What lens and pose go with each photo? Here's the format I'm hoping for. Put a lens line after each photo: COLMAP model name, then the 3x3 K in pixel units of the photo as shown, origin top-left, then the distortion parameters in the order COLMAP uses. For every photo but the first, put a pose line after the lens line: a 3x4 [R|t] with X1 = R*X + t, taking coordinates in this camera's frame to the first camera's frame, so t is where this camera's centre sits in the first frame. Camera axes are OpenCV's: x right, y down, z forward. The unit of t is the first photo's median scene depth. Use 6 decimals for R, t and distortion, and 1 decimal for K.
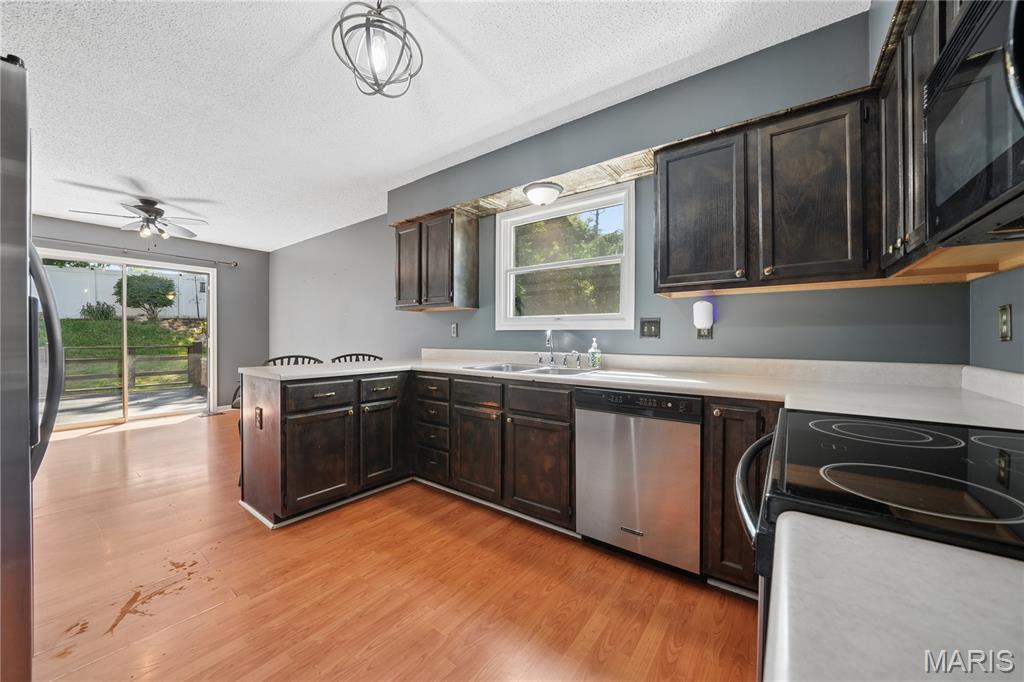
lens RADIAL K [[374.4, 0, 503.2], [0, 374.4, 337.2], [0, 0, 1]] dist [-0.013140, -0.000100]
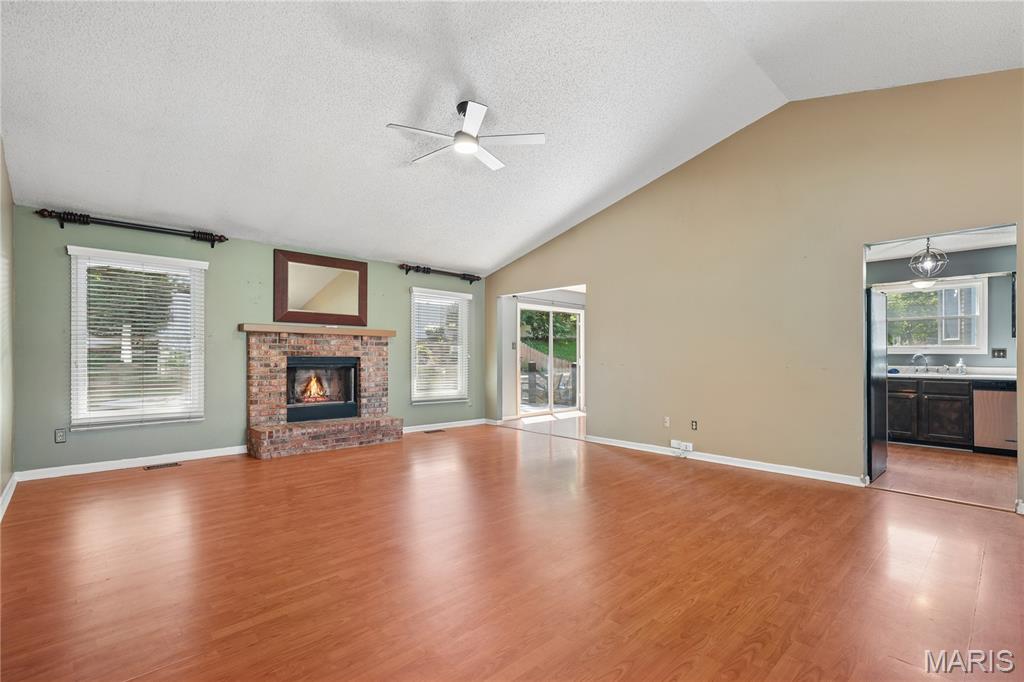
lens RADIAL K [[465.3, 0, 516.6], [0, 465.3, 354.6], [0, 0, 1]] dist [0.009790, -0.000043]
pose [[0.987006, -0.005838, -0.160579, -0.899942], [0.005228, 0.999977, -0.004219, -0.010783], [0.160600, 0.003324, 0.987014, -0.972734]]
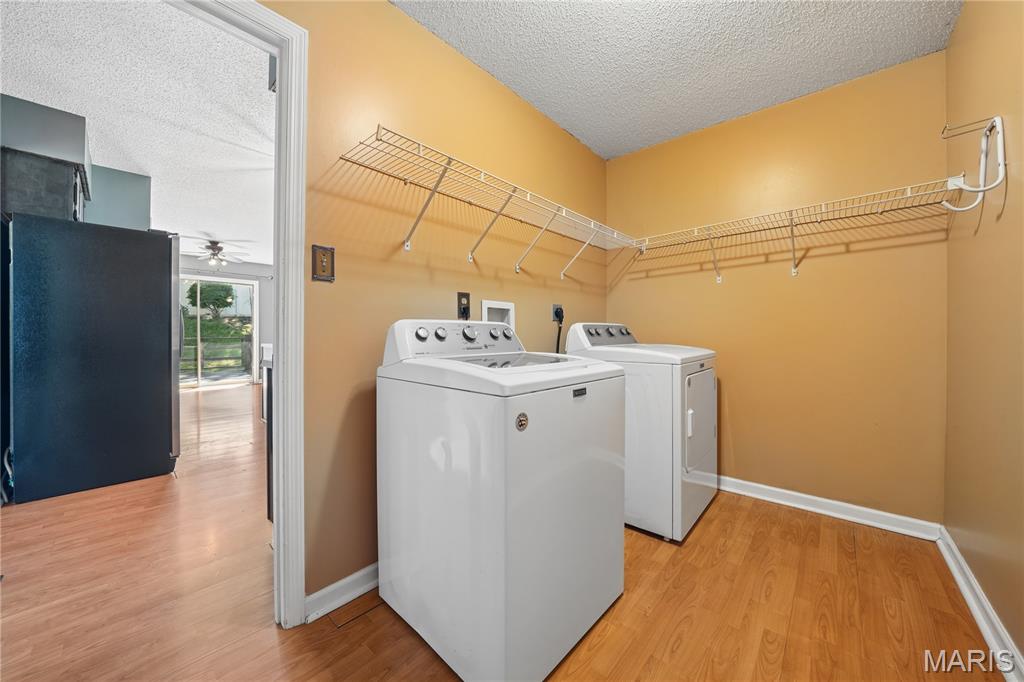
lens RADIAL K [[362.8, 0, 505.1], [0, 362.8, 331.7], [0, 0, 1]] dist [-0.018087, -0.000008]
pose [[0.996738, -0.001731, -0.080685, 0.389750], [0.001351, 0.999988, -0.004758, 0.021815], [0.080692, 0.004633, 0.996728, -0.409553]]
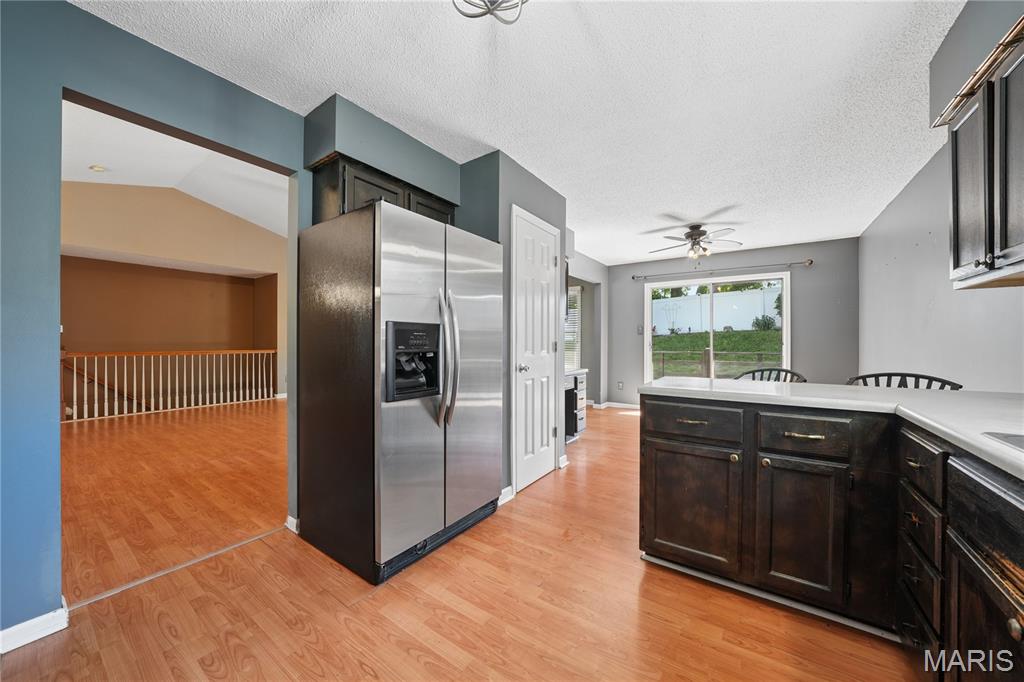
lens RADIAL K [[362.8, 0, 509.0], [0, 362.8, 344.0], [0, 0, 1]] dist [-0.018087, -0.000008]
pose [[0.050476, 0.000714, -0.998725, 0.130798], [-0.003749, 0.999993, 0.000525, -0.000254], [0.998718, 0.003718, 0.050478, 0.355359]]
